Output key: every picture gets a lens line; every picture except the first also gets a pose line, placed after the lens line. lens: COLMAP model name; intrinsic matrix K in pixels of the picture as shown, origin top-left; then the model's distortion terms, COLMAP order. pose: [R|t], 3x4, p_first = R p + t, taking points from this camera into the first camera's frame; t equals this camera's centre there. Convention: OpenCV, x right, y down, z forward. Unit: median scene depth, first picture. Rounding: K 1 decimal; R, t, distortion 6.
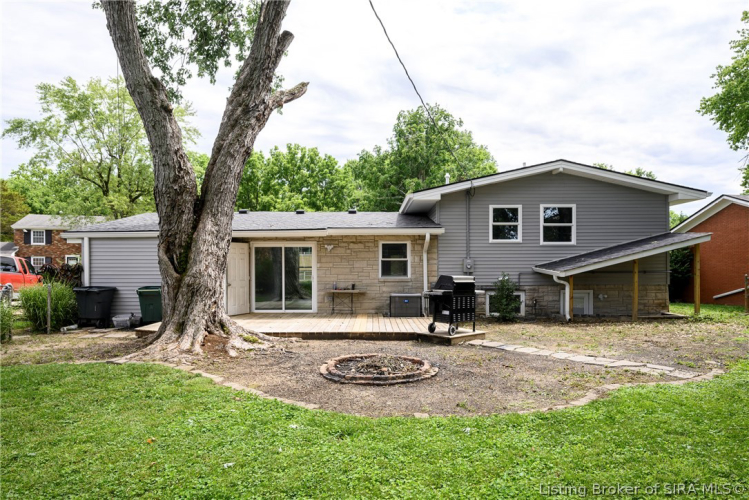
lens RADIAL K [[478.1, 0, 374.6], [0, 478.1, 255.5], [0, 0, 1]] dist [-0.002123, -0.002468]
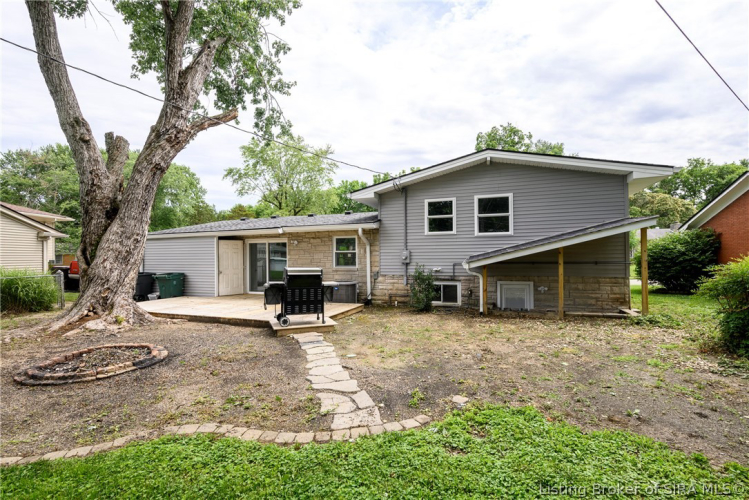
lens RADIAL K [[338.0, 0, 374.2], [0, 338.0, 243.6], [0, 0, 1]] dist [-0.000124, -0.000133]
pose [[0.937355, -0.018917, -0.347861, 0.394941], [0.014448, 0.999776, -0.015436, 0.002192], [0.348075, 0.009443, 0.937419, 0.257933]]
